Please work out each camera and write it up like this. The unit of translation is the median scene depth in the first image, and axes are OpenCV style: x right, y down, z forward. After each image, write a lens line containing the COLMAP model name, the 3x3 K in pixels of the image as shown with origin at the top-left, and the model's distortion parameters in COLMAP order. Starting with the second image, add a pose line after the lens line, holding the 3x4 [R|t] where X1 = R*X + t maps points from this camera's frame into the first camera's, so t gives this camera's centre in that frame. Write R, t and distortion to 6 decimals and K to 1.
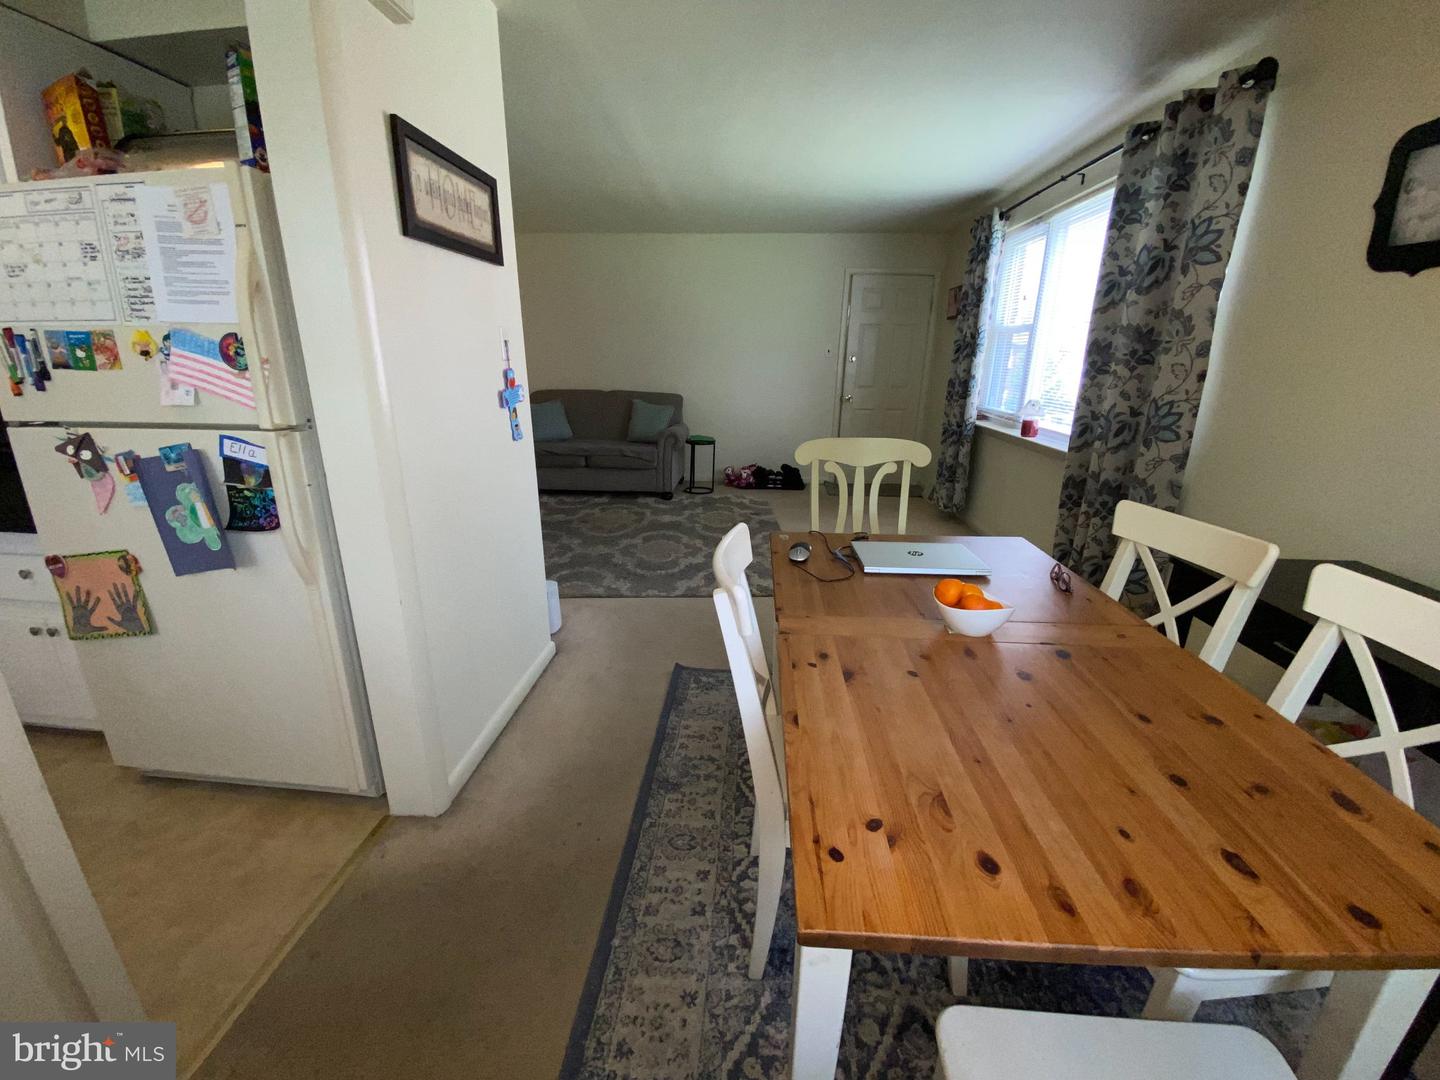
lens RADIAL K [[581.8, 0, 718.4], [0, 581.8, 536.4], [0, 0, 1]] dist [0.015705, -0.018369]
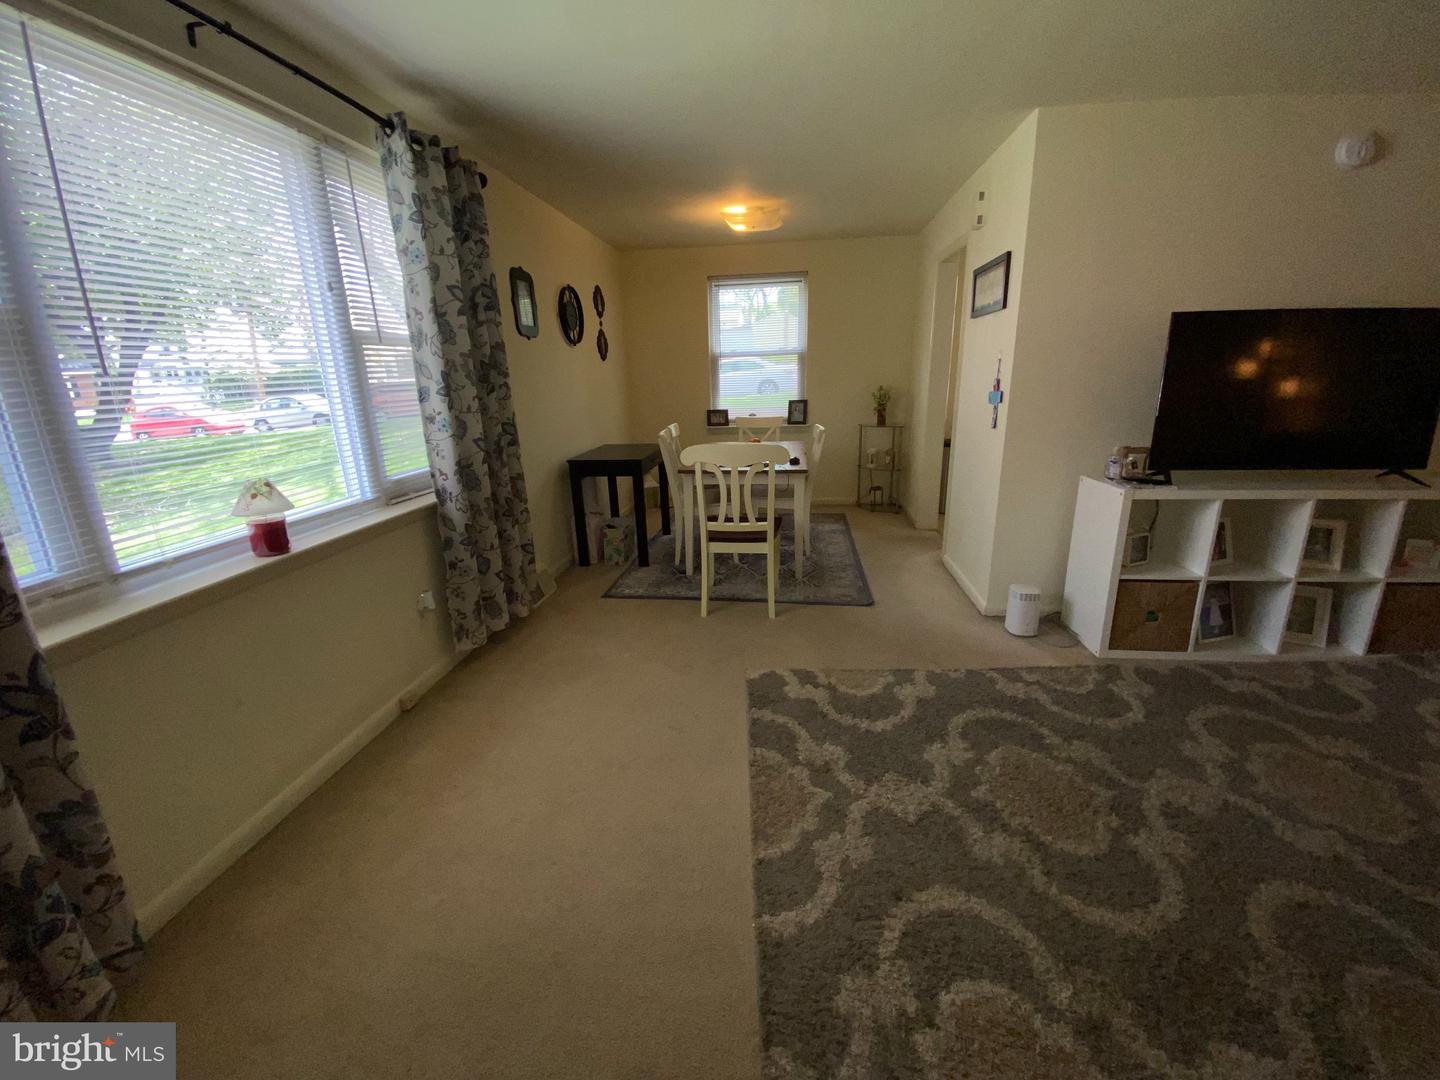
lens RADIAL K [[581.8, 0, 718.4], [0, 581.8, 536.4], [0, 0, 1]] dist [0.015705, -0.018369]
pose [[-0.998134, 0.002009, 0.061031, 0.224242], [0.035032, 0.837468, 0.545362, -0.724253], [-0.050016, 0.546483, -0.835975, 2.306094]]
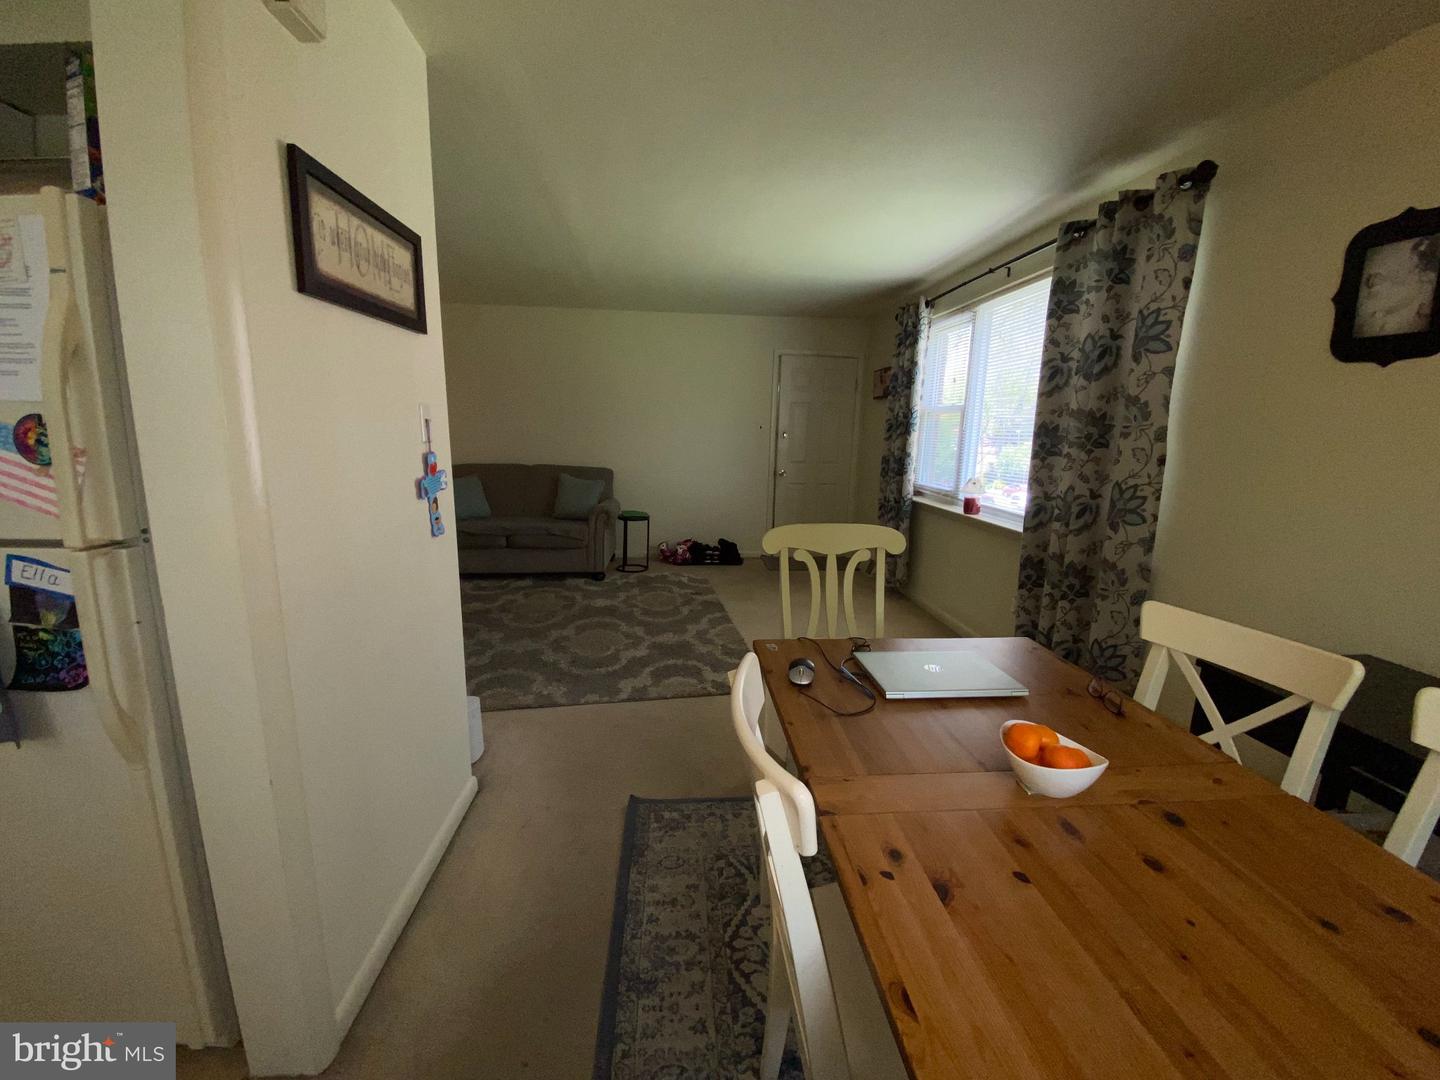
lens RADIAL K [[581.8, 0, 718.4], [0, 581.8, 536.4], [0, 0, 1]] dist [0.015705, -0.018369]
pose [[0.990025, -0.017730, 0.139771, -0.066541], [0.033679, 0.993071, -0.112584, -0.057650], [-0.136806, 0.116168, 0.983763, 0.131826]]
